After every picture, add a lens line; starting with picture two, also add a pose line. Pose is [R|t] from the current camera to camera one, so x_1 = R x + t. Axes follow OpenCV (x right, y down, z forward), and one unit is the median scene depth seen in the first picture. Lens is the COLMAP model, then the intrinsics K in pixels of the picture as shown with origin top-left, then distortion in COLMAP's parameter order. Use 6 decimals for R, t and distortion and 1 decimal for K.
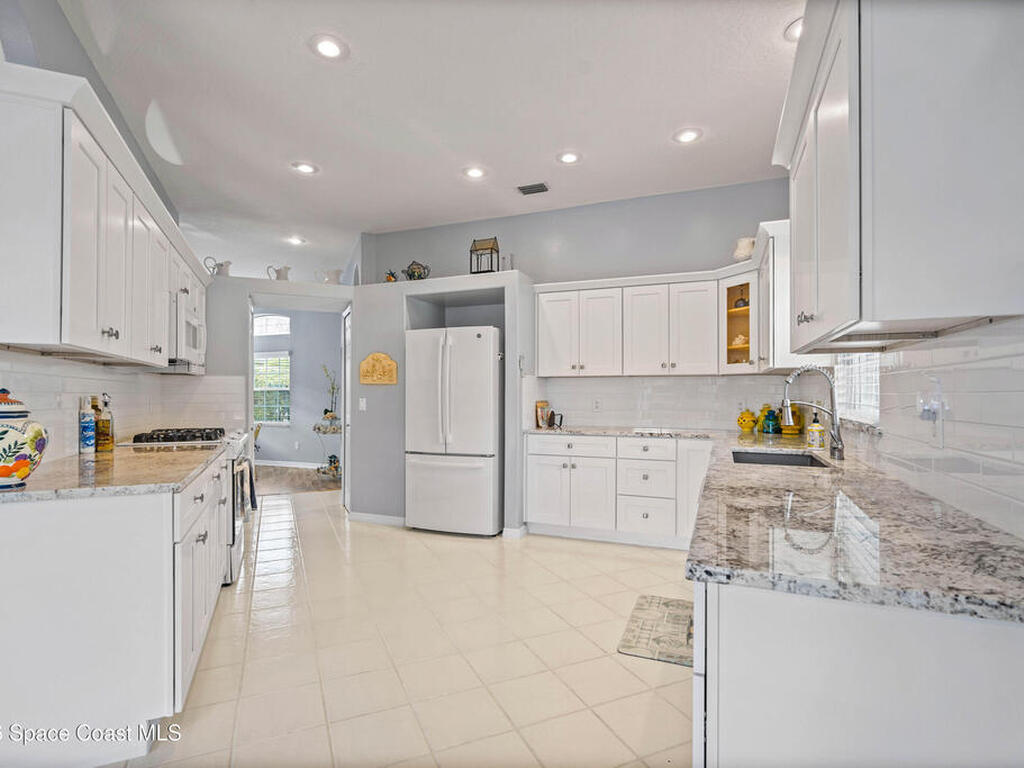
lens RADIAL K [[525.4, 0, 512.4], [0, 525.4, 392.5], [0, 0, 1]] dist [0.001044, 0.000403]
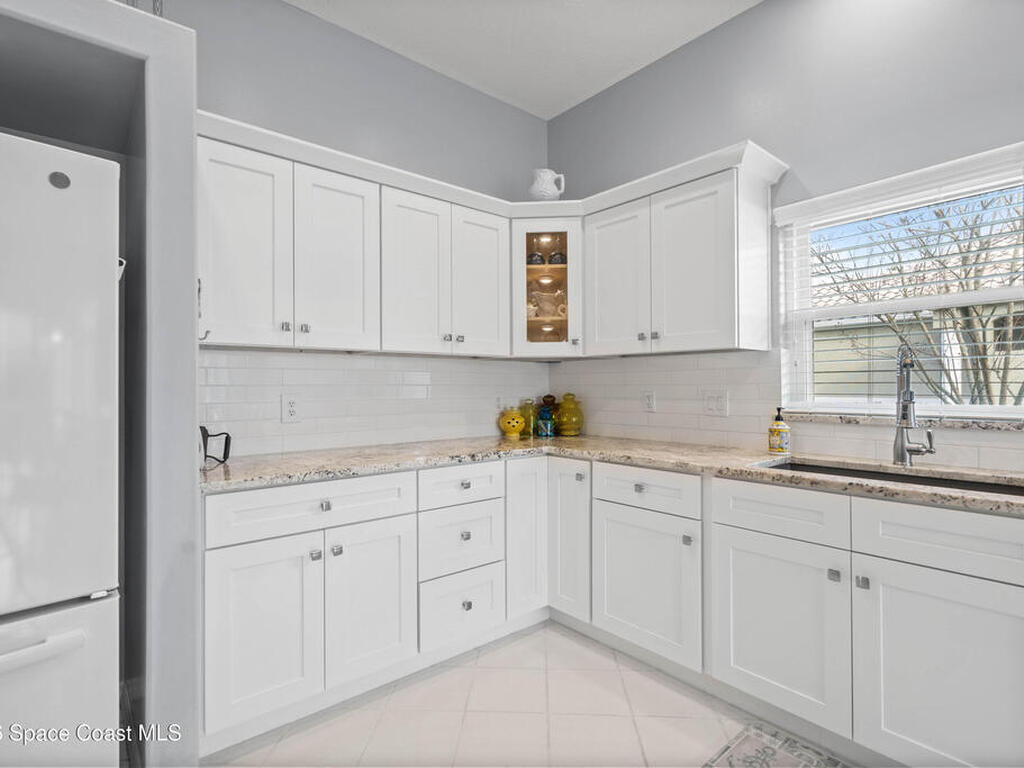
lens RADIAL K [[522.2, 0, 512.1], [0, 522.2, 380.1], [0, 0, 1]] dist [0.004740, 0.000922]
pose [[0.461881, 0.007963, 0.886906, -0.198374], [0.002675, 0.999943, -0.010371, 0.002857], [-0.886938, 0.007163, 0.461833, 0.649249]]
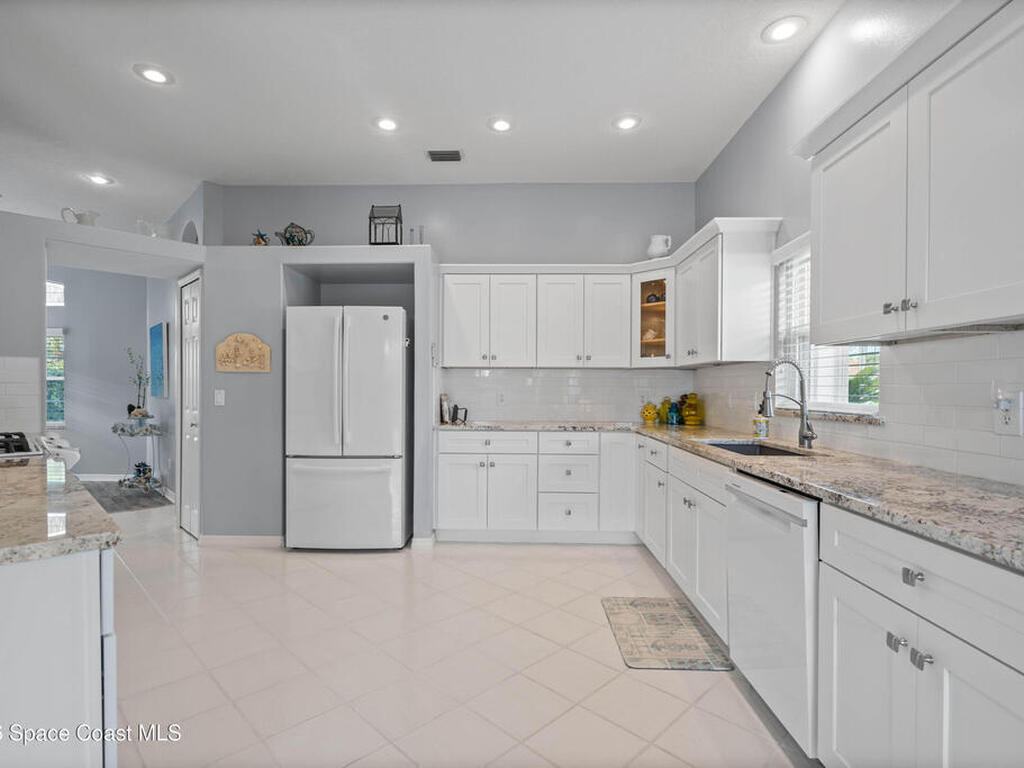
lens RADIAL K [[525.1, 0, 509.1], [0, 525.1, 393.9], [0, 0, 1]] dist [-0.011003, 0.014869]
pose [[0.936788, 0.001481, 0.349893, -0.172616], [-0.005993, 0.999912, 0.011813, 0.005430], [-0.349845, -0.013163, 0.936715, 0.126054]]
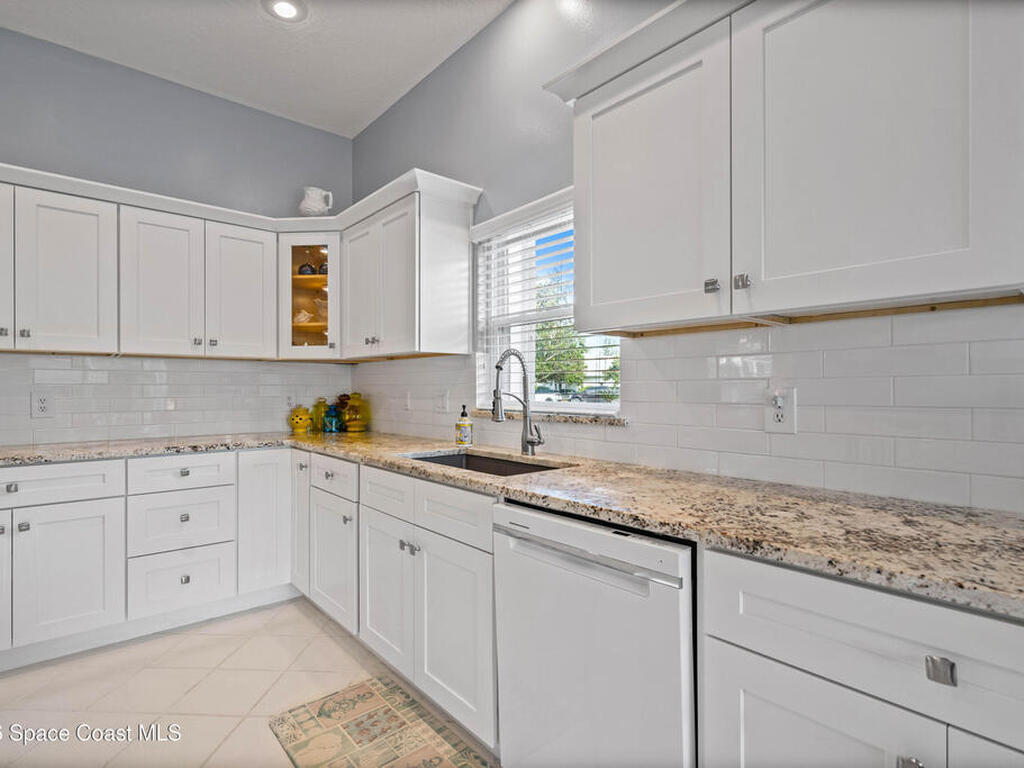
lens RADIAL K [[522.2, 0, 511.7], [0, 522.2, 386.6], [0, 0, 1]] dist [-0.005398, 0.001632]
pose [[0.457413, 0.001457, 0.889253, -0.110507], [-0.000080, 0.999999, -0.001597, 0.005995], [-0.889254, 0.000659, 0.457412, 0.344074]]
